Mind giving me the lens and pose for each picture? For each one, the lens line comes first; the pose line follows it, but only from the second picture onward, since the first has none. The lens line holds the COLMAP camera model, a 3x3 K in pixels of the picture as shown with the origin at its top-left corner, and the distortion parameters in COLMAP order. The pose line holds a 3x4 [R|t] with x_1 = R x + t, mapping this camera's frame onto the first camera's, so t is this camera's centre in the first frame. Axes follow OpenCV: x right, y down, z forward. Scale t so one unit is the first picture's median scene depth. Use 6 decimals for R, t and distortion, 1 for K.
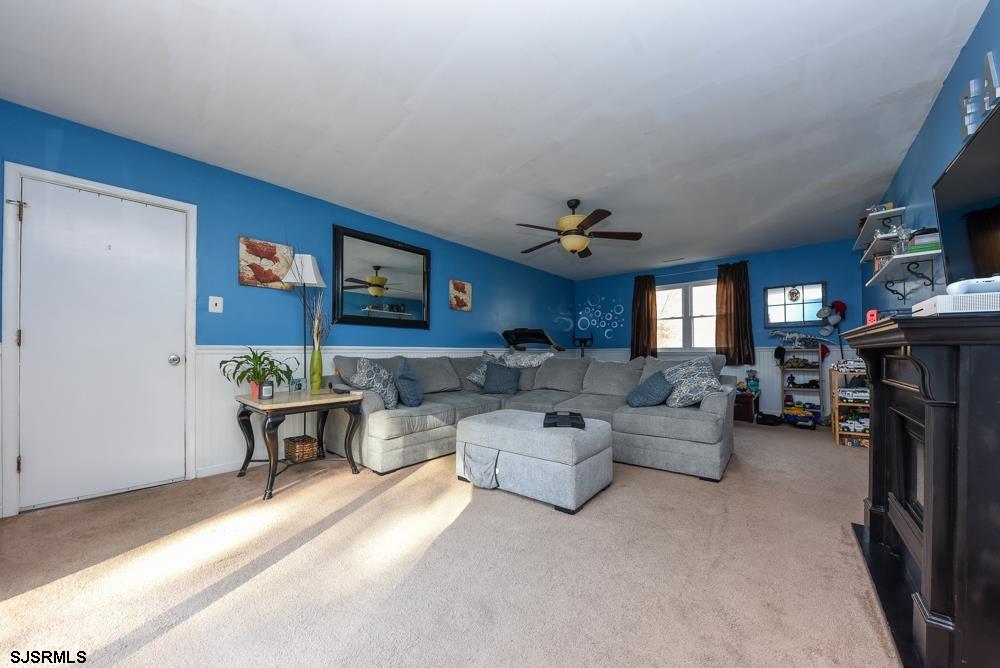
lens RADIAL K [[351.2, 0, 503.1], [0, 351.2, 348.0], [0, 0, 1]] dist [0.000945, 0.000076]
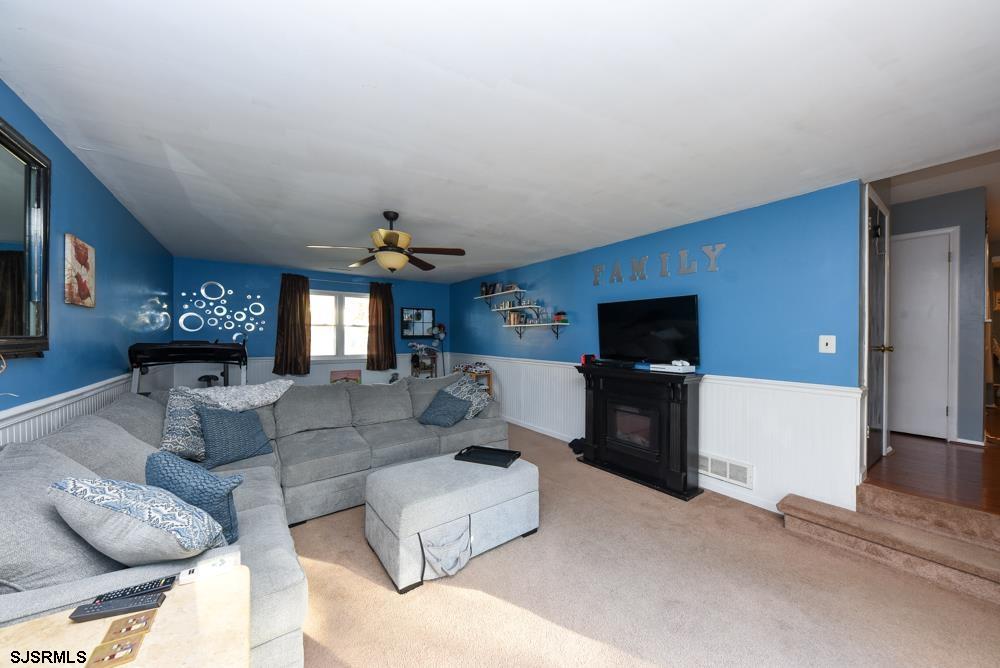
lens RADIAL K [[346.4, 0, 504.0], [0, 346.4, 336.9], [0, 0, 1]] dist [0.000816, 0.000047]
pose [[0.251021, 0.006679, 0.967959, -0.361098], [-0.018697, 0.999823, -0.002050, -0.066459], [-0.967801, -0.017583, 0.251102, 0.309644]]
